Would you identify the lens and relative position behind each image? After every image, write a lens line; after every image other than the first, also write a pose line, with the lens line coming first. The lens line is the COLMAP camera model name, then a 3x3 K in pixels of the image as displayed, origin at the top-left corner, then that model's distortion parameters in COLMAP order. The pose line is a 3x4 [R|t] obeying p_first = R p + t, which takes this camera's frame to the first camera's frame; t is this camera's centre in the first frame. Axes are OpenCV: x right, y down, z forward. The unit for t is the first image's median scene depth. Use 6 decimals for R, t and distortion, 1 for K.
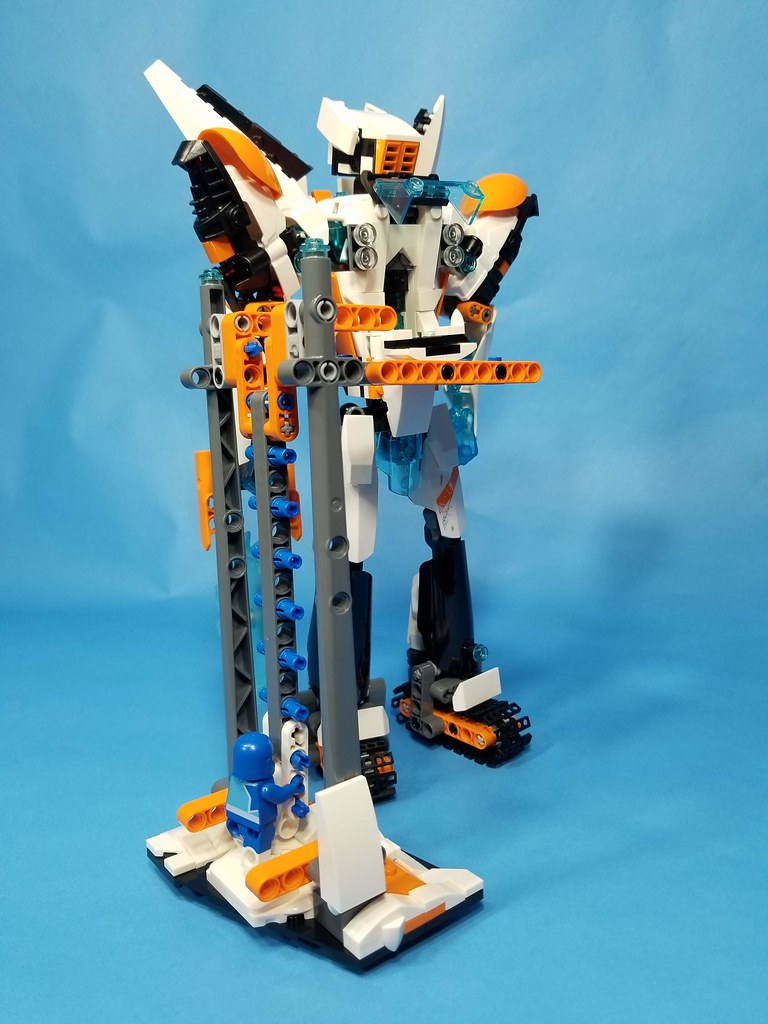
lens RADIAL K [[835.1, 0, 388.3], [0, 835.1, 534.2], [0, 0, 1]] dist [0.004202, -0.012582]
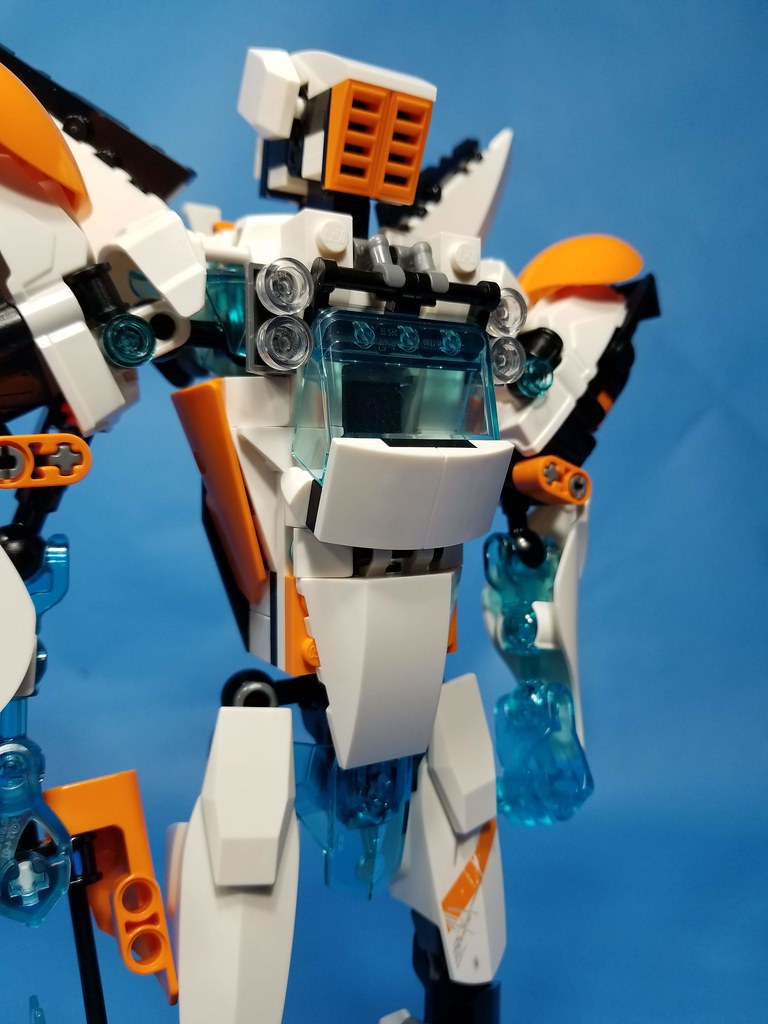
lens RADIAL K [[713.5, 0, 376.0], [0, 713.5, 503.2], [0, 0, 1]] dist [-0.041946, -0.008232]
pose [[0.995087, 0.052548, -0.083905, 0.048444], [-0.068018, 0.978694, -0.193731, -0.186025], [0.071937, 0.198486, 0.977460, 0.662344]]
